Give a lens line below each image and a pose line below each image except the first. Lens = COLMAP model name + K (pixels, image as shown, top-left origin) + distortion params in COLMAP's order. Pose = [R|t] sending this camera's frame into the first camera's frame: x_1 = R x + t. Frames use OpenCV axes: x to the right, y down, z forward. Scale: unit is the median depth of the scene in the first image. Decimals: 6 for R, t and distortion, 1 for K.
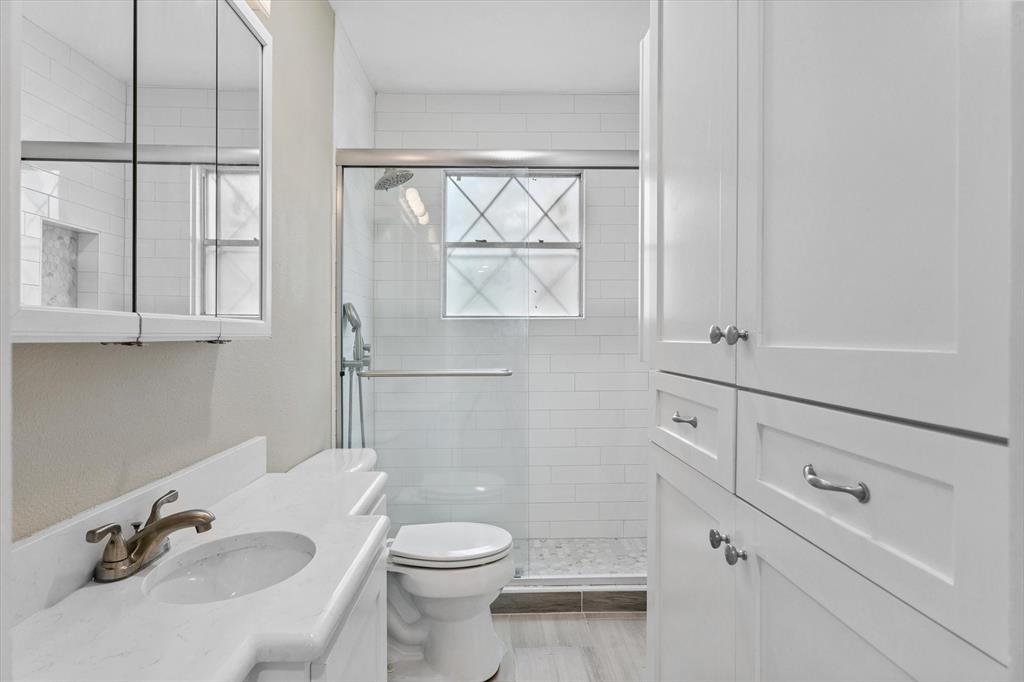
lens RADIAL K [[582.6, 0, 495.8], [0, 582.6, 336.2], [0, 0, 1]] dist [0.004333, 0.001456]
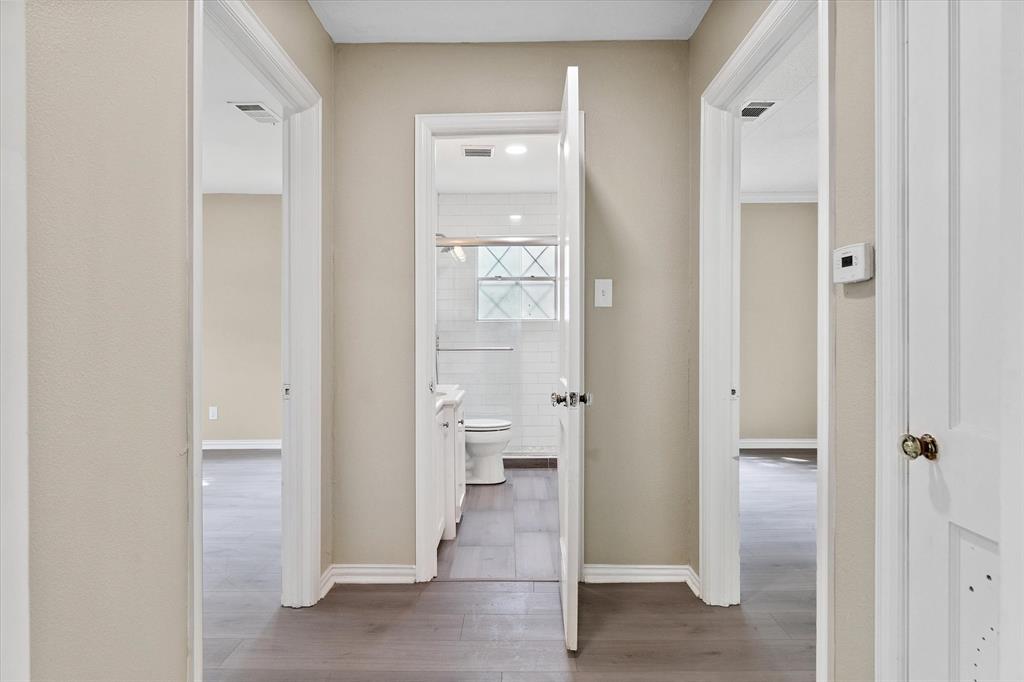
lens RADIAL K [[582.6, 0, 495.8], [0, 582.6, 336.2], [0, 0, 1]] dist [0.004333, 0.001456]
pose [[0.999455, -0.001198, -0.032998, 0.025185], [0.001174, 0.999999, -0.000756, 0.017022], [0.032999, 0.000717, 0.999455, -0.743814]]
